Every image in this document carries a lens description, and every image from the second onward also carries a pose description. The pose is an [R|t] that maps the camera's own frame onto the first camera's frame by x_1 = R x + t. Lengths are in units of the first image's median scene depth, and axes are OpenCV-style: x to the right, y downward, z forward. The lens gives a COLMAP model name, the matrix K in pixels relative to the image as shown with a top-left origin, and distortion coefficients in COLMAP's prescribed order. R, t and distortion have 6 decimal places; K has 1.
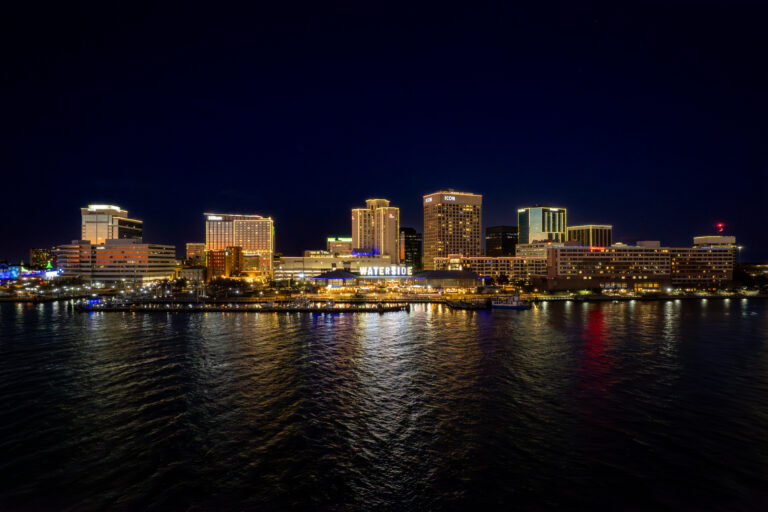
lens RADIAL K [[502.8, 0, 384.0], [0, 502.8, 256.0], [0, 0, 1]] dist [-0.047843, 0.003547]
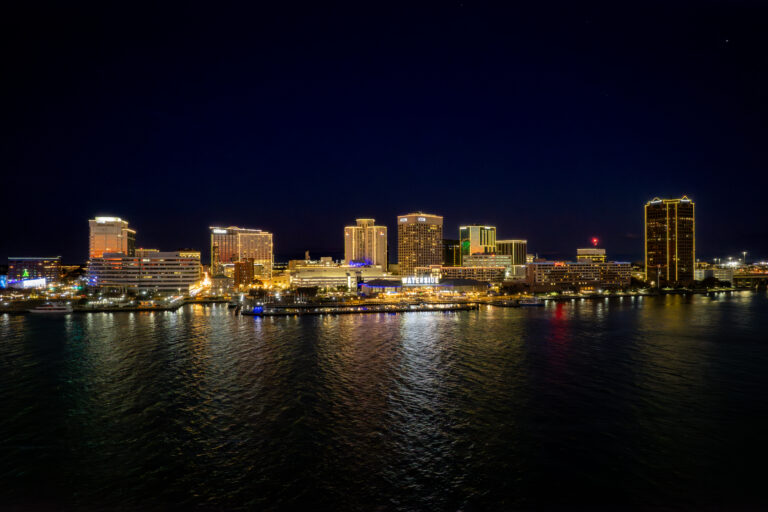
lens RADIAL K [[502.8, 0, 384.0], [0, 502.8, 256.0], [0, 0, 1]] dist [-0.047843, 0.003547]
pose [[0.961980, 0.003644, 0.273094, -0.318340], [-0.003976, 0.999992, 0.000662, -0.025246], [-0.273089, -0.001723, 0.961987, -0.191824]]
